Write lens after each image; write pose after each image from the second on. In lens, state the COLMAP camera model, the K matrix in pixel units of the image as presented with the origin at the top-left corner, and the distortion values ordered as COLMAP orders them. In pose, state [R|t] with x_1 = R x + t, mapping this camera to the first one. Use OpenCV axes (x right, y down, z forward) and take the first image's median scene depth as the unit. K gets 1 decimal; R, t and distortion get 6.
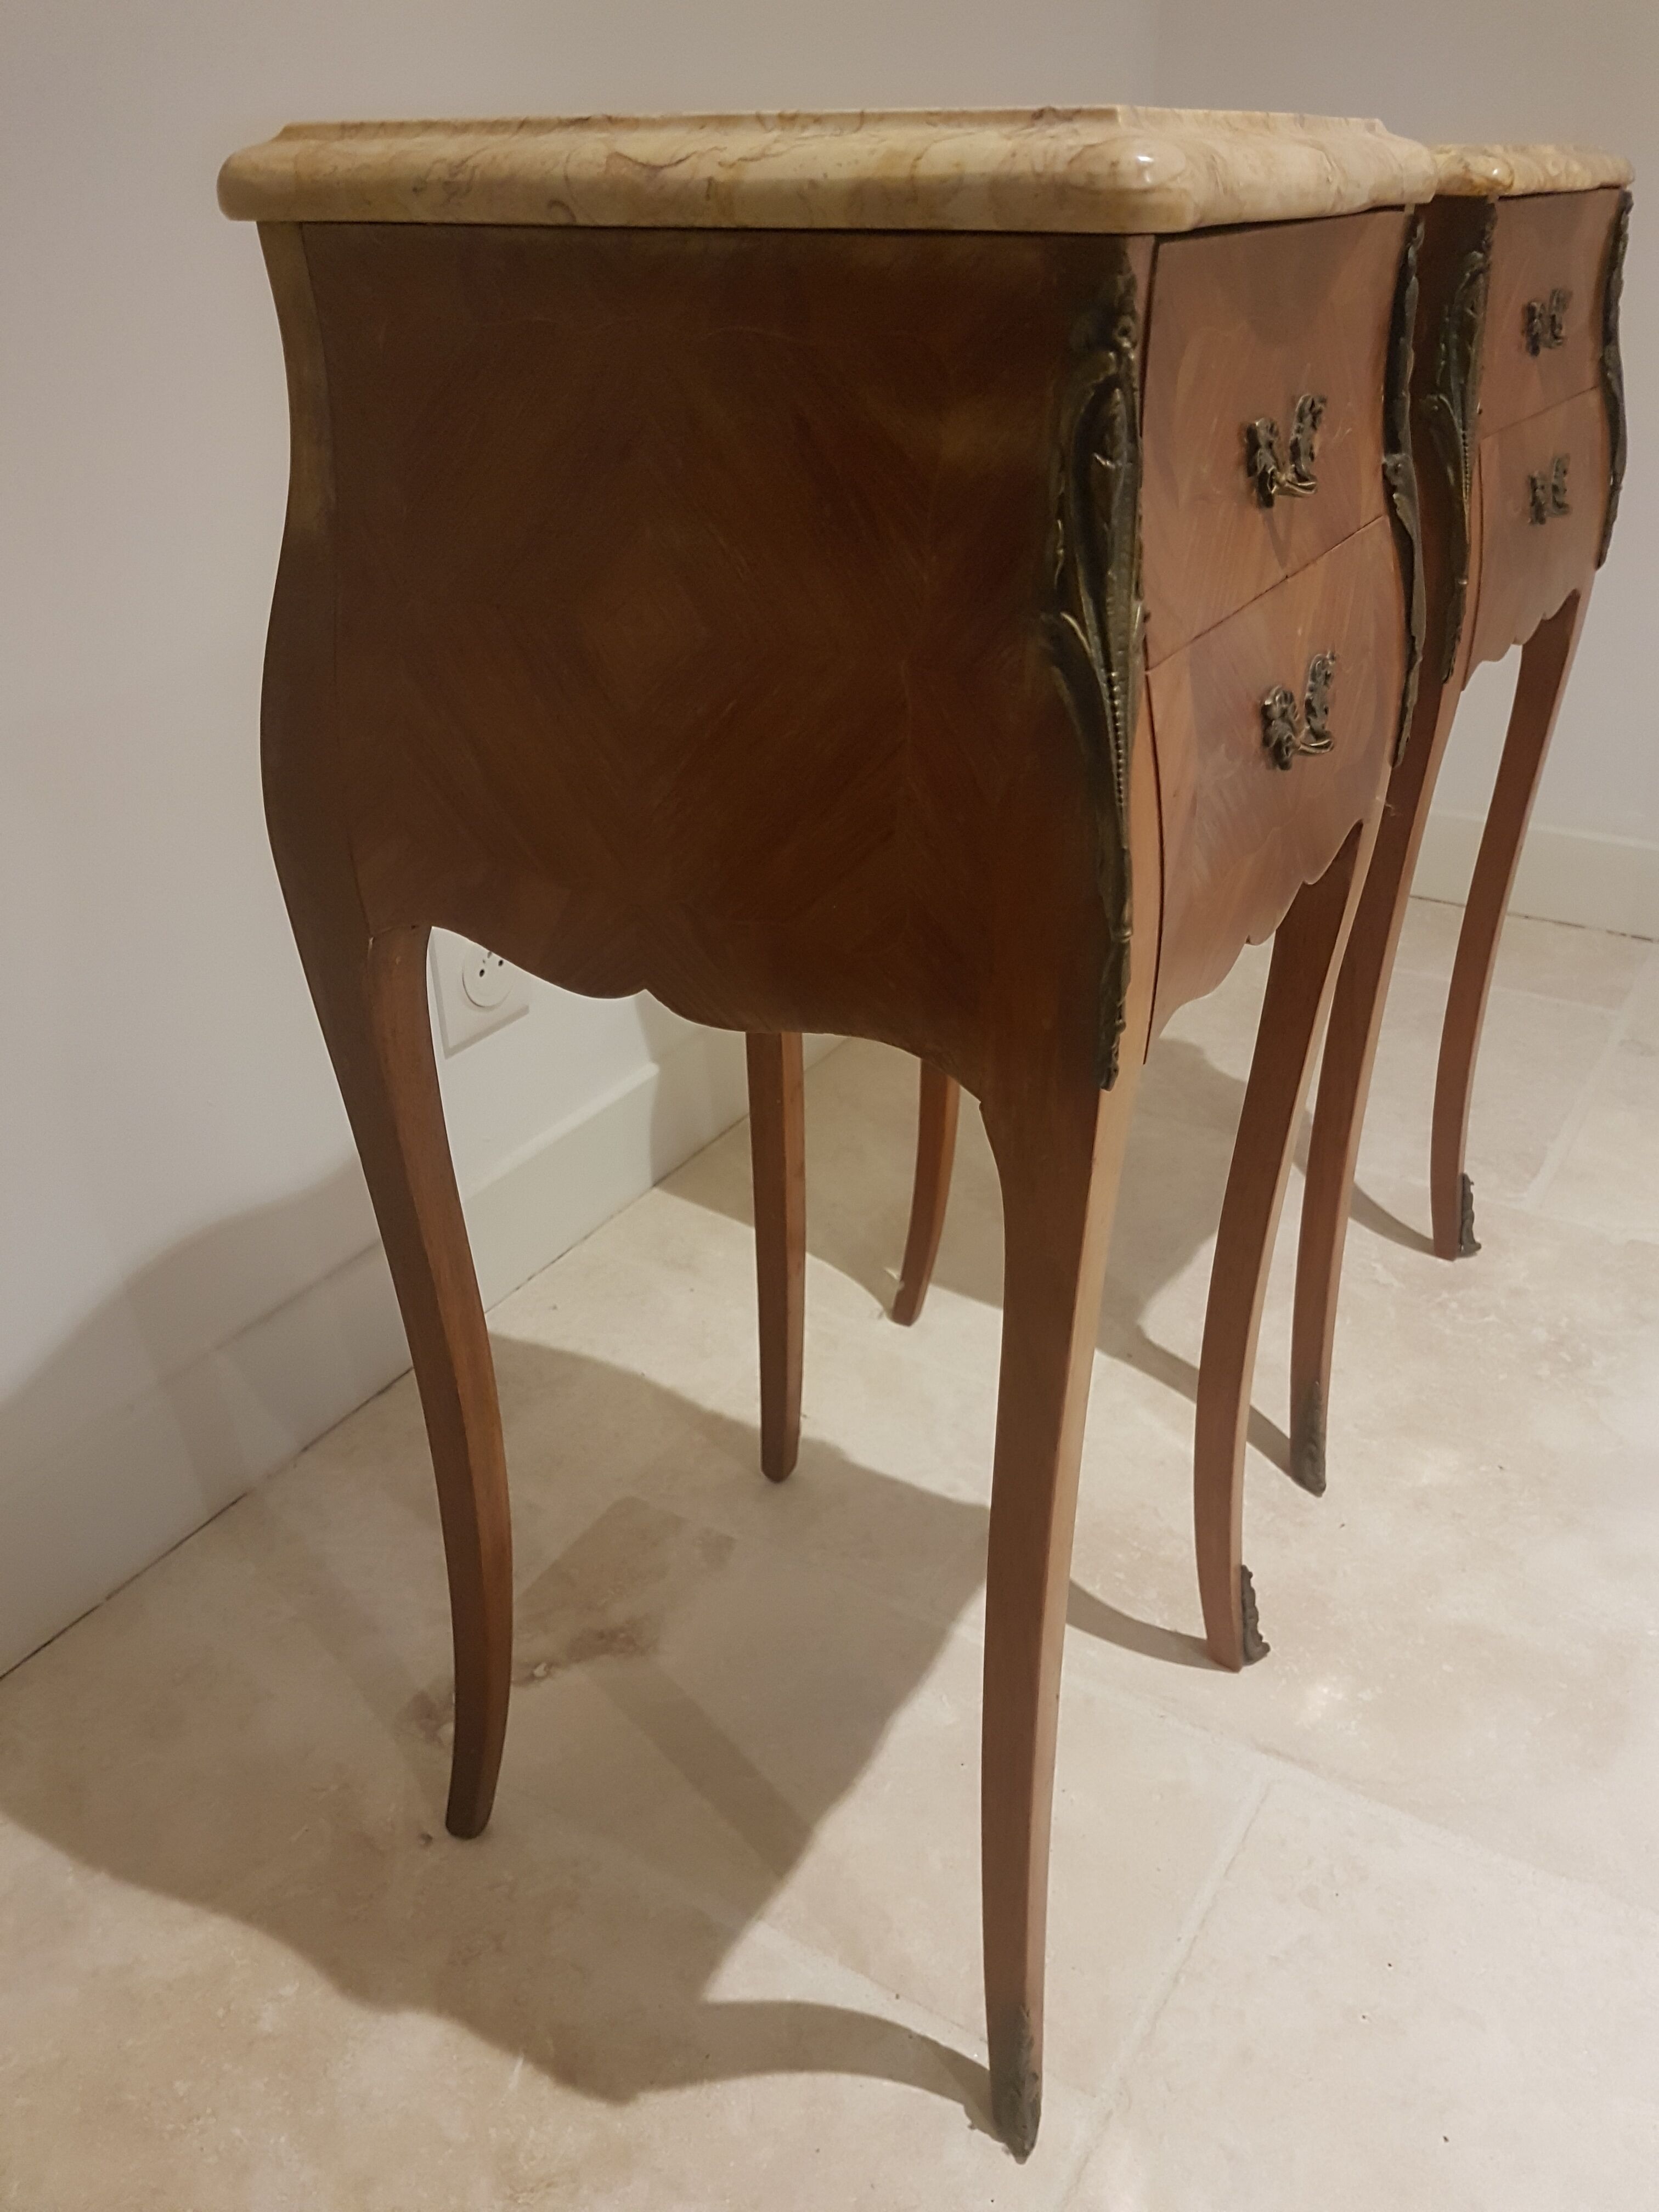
lens RADIAL K [[1723.6, 0, 825.4], [0, 1723.6, 1133.9], [0, 0, 1]] dist [0.096049, -0.154690]
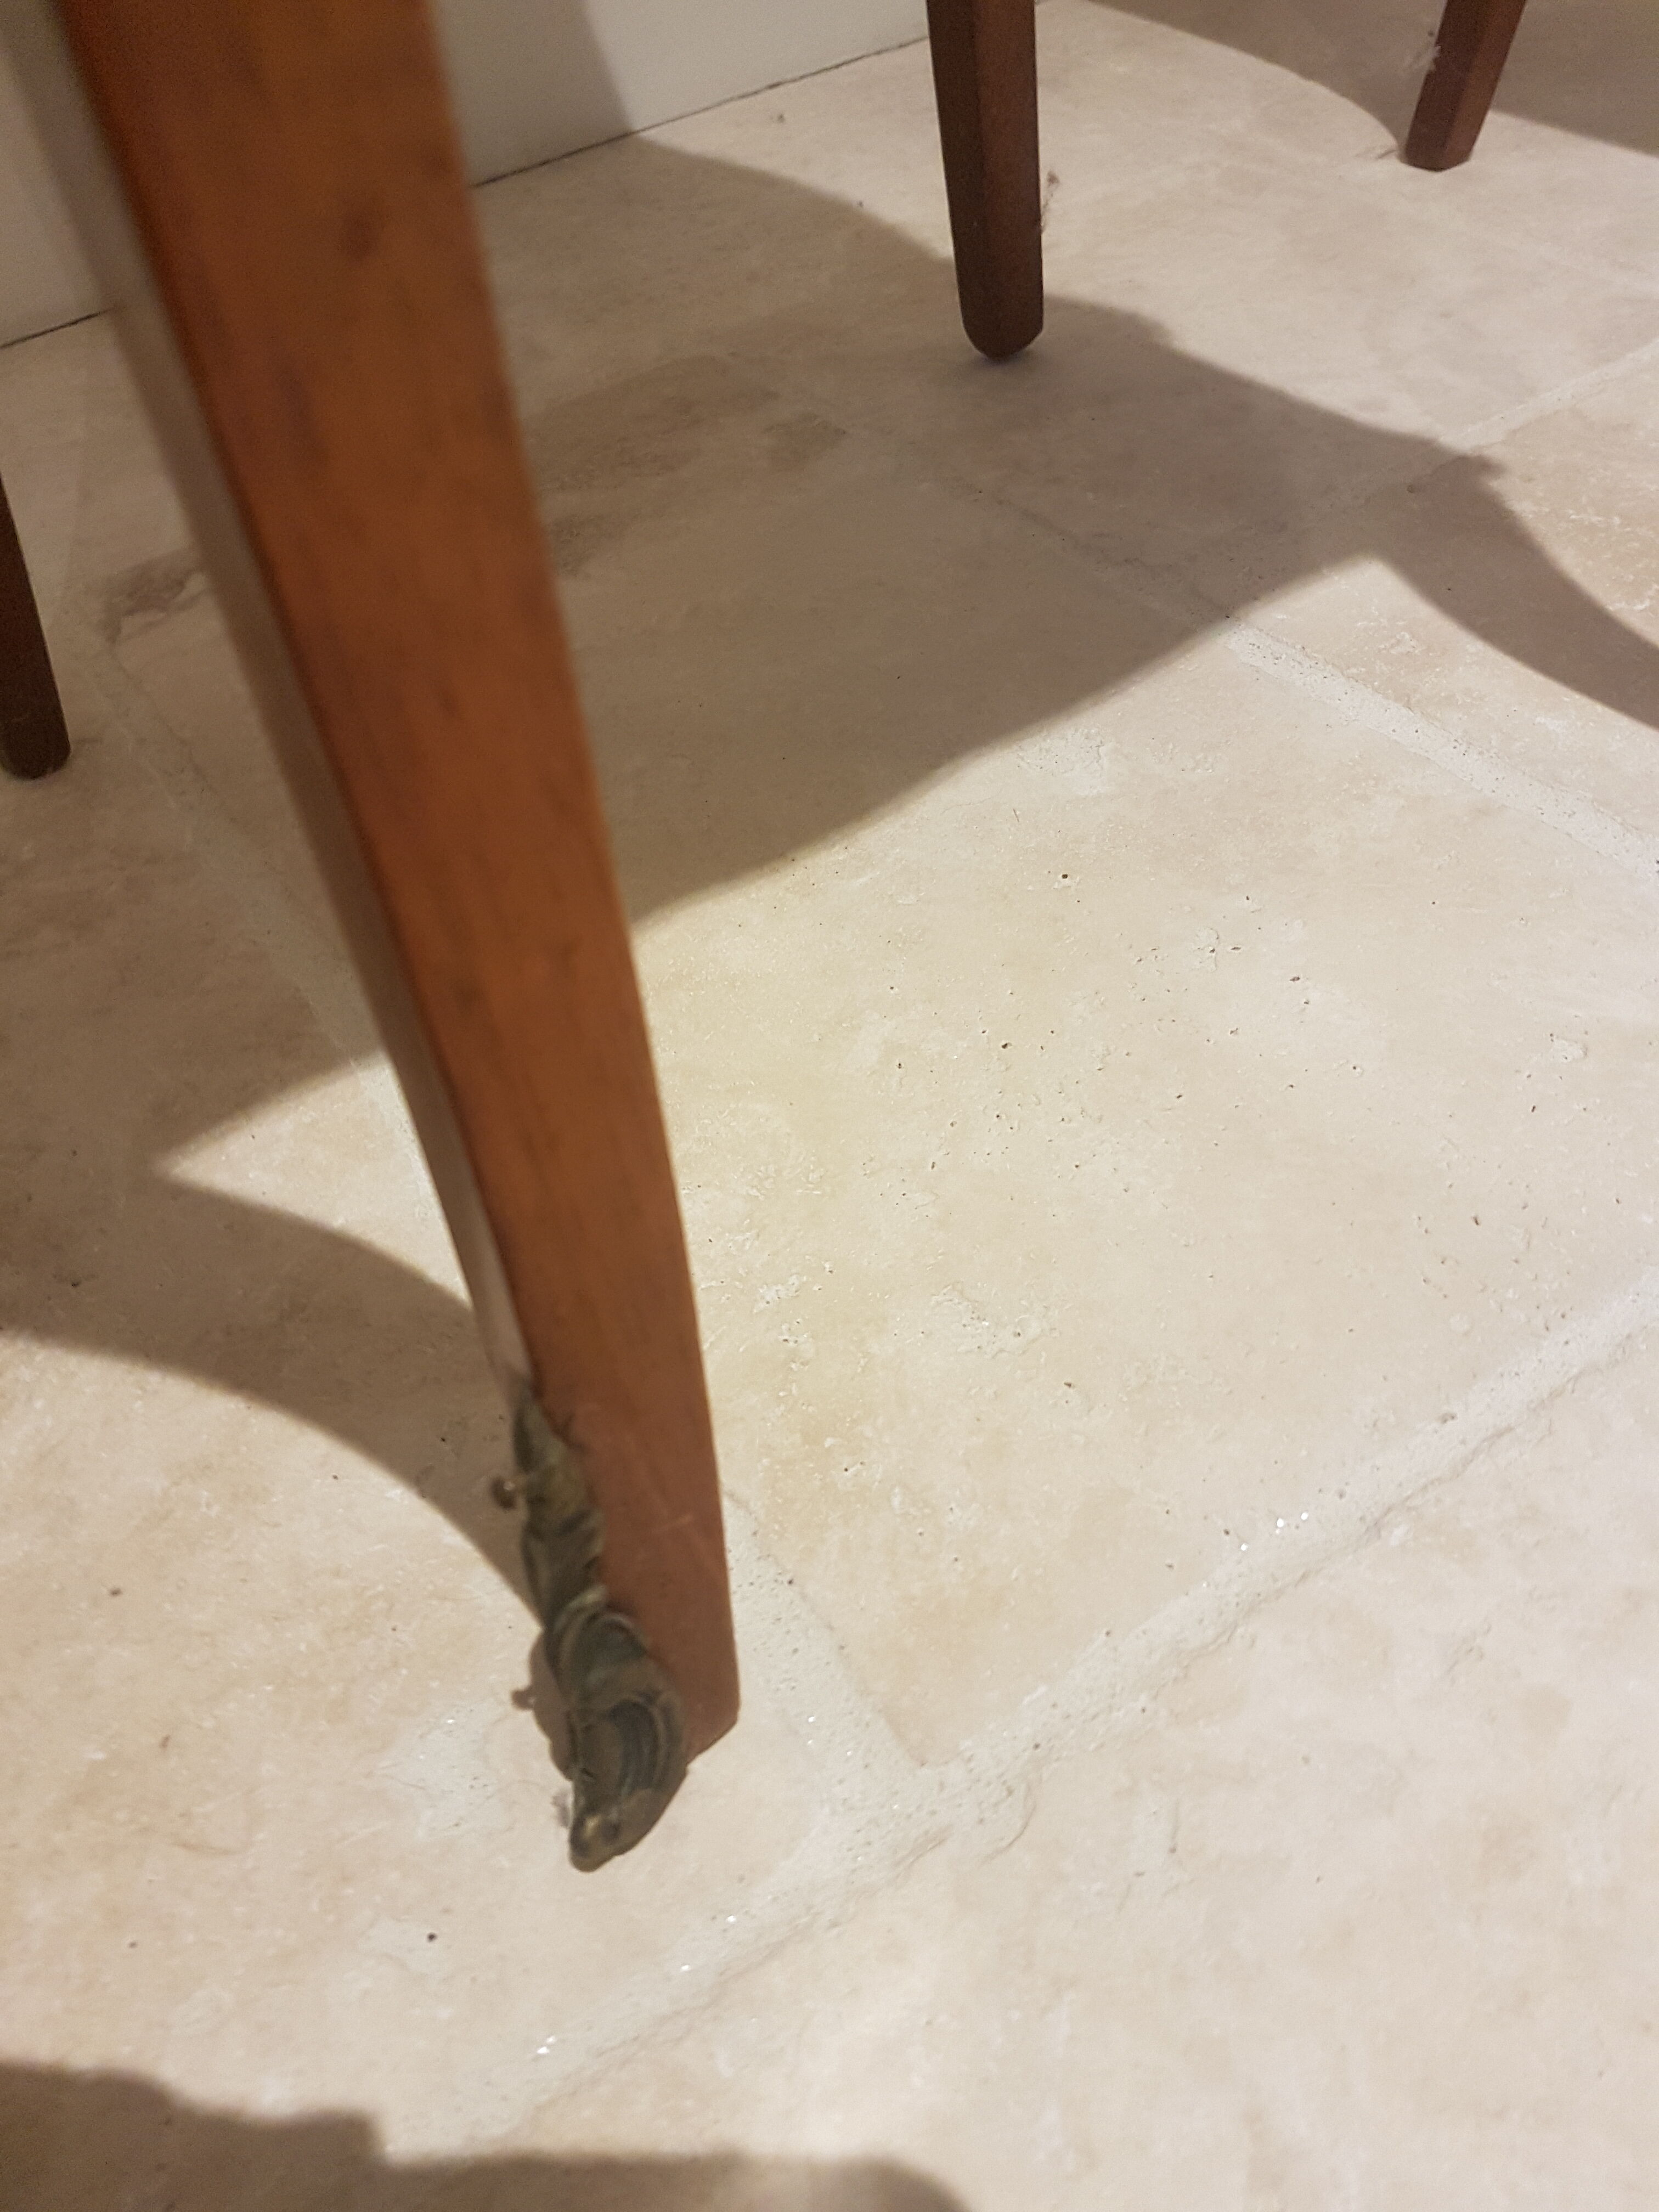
lens RADIAL K [[1723.6, 0, 826.3], [0, 1723.6, 1091.0], [0, 0, 1]] dist [0.096049, -0.154690]
pose [[0.897899, 0.243740, -0.366563, 0.199762], [-0.122044, 0.937910, 0.324699, 0.315614], [0.422945, -0.246810, 0.871896, 0.690832]]
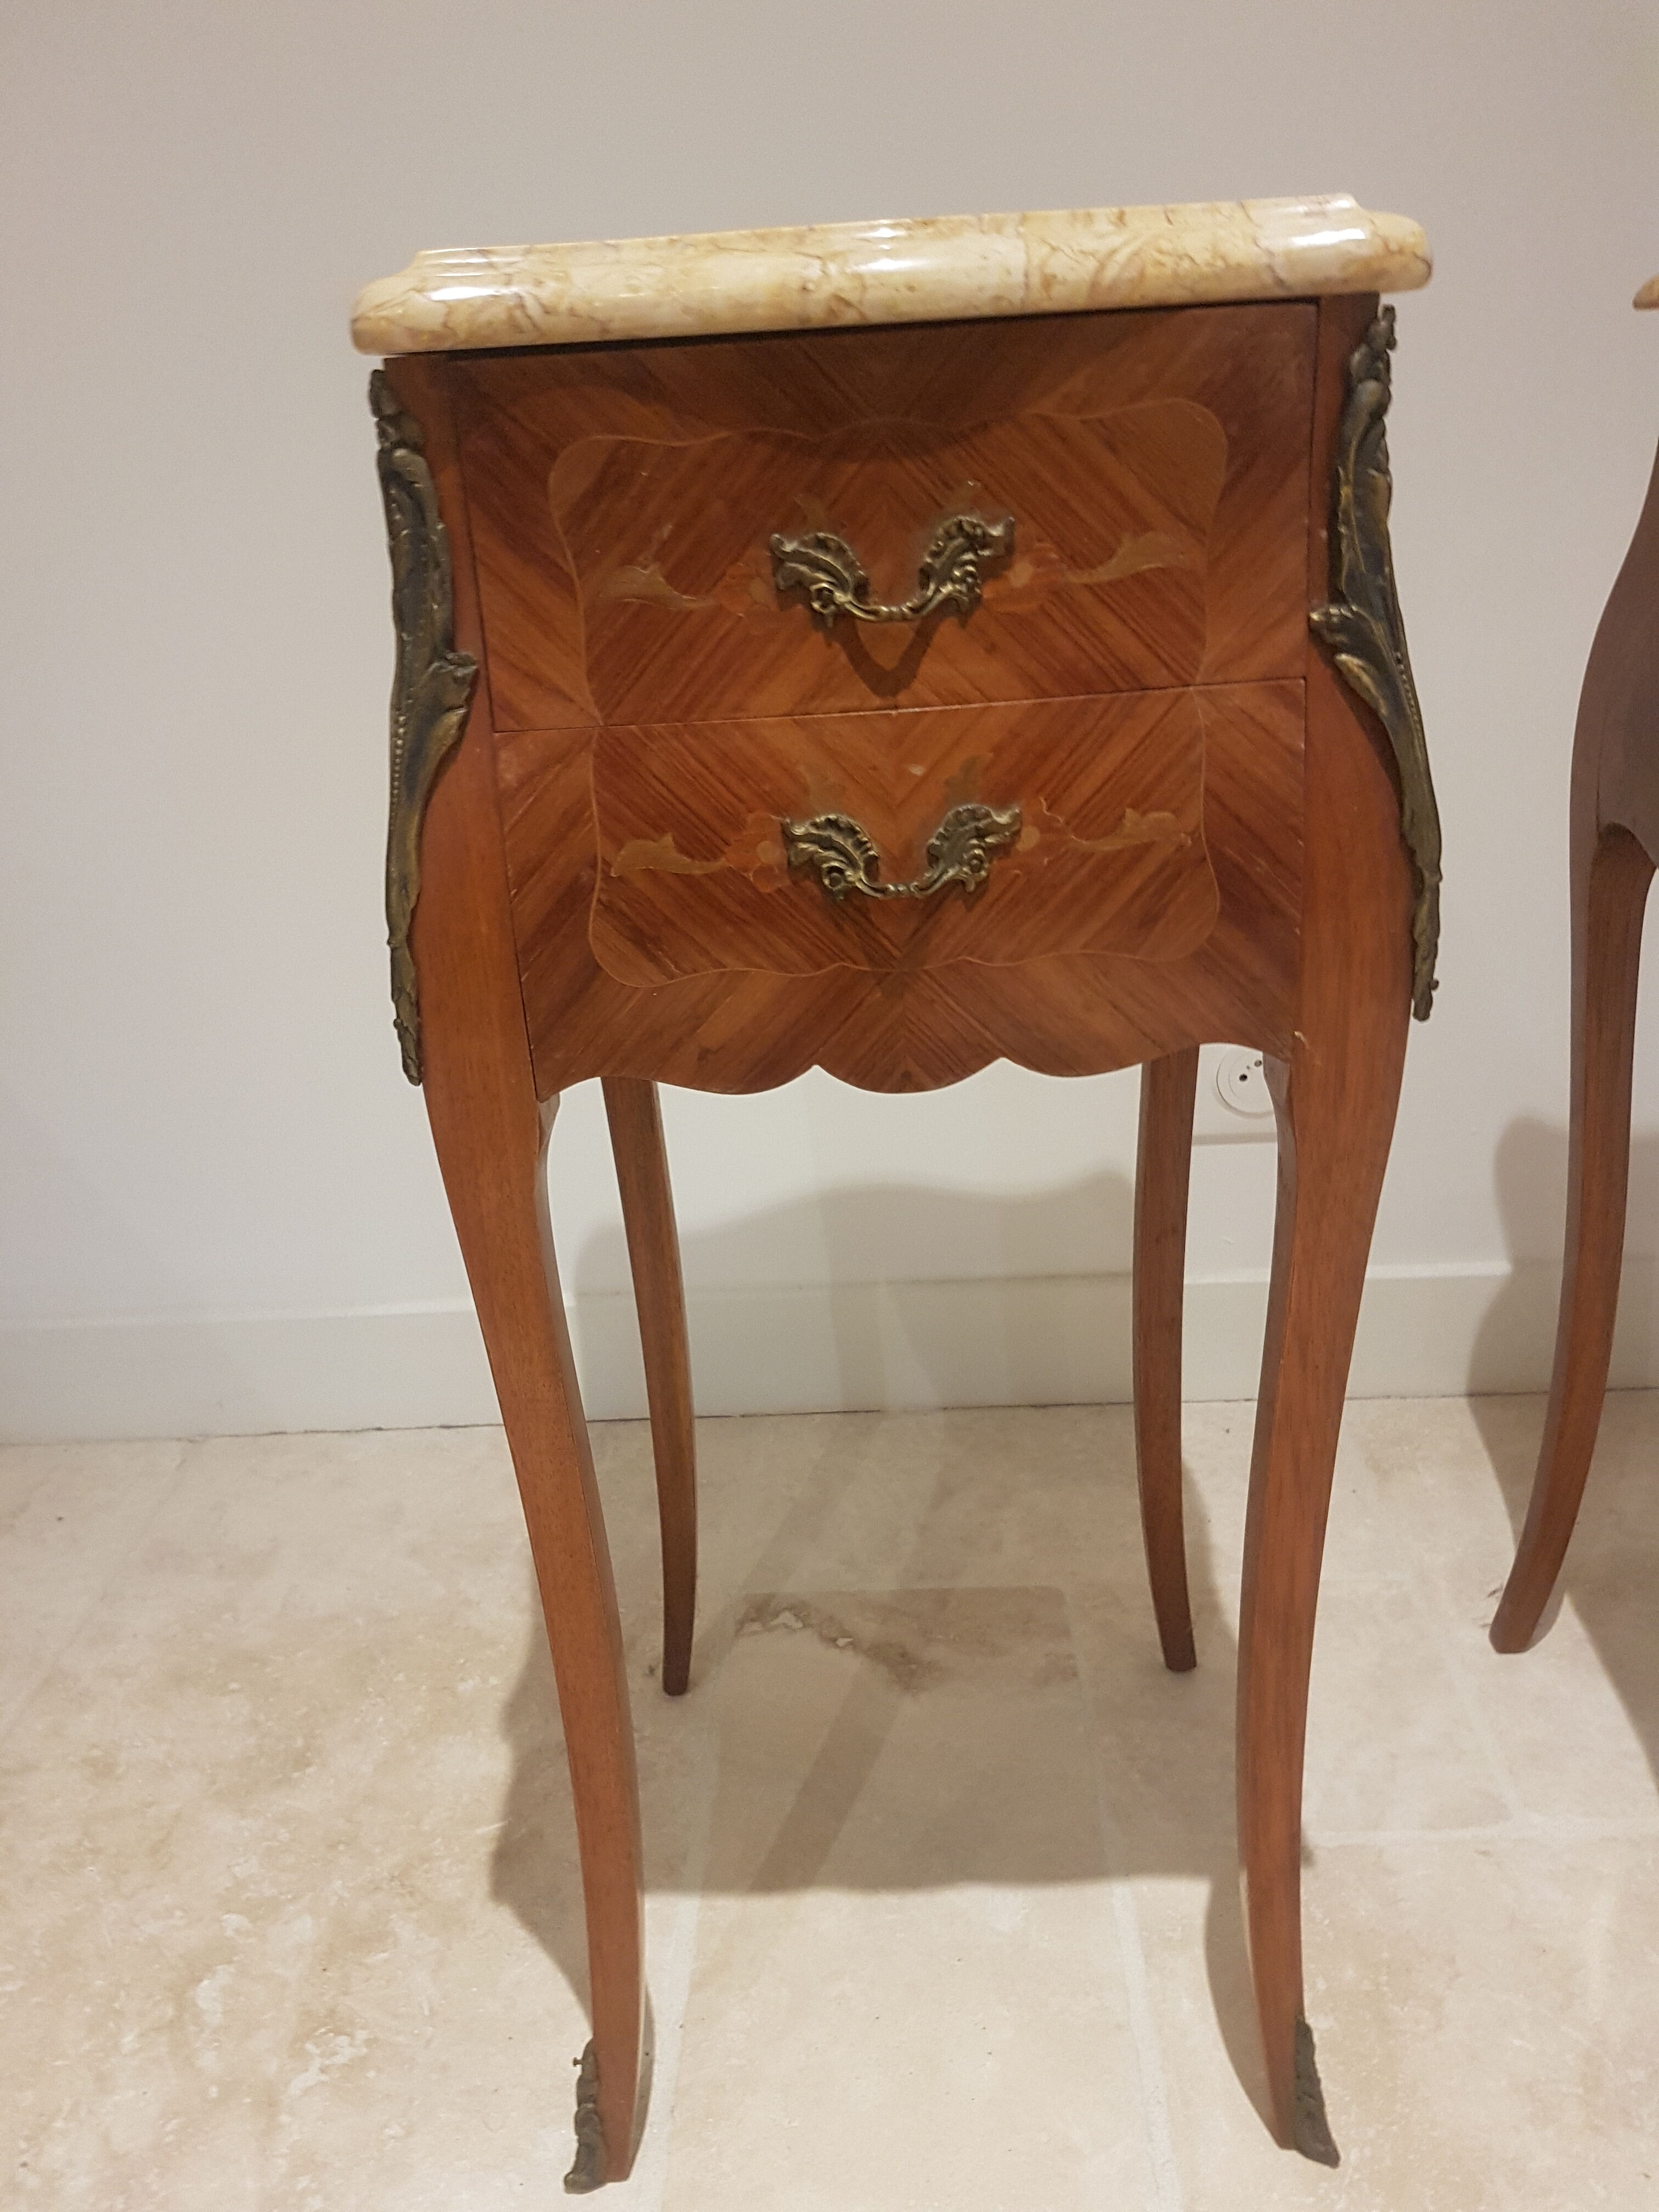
lens RADIAL K [[1723.6, 0, 822.6], [0, 1723.6, 1110.2], [0, 0, 1]] dist [0.096049, -0.154690]
pose [[0.491683, 0.310620, -0.813488, 0.720985], [-0.380312, 0.917004, 0.120280, -0.147261], [0.783333, 0.250240, 0.569007, 0.337109]]
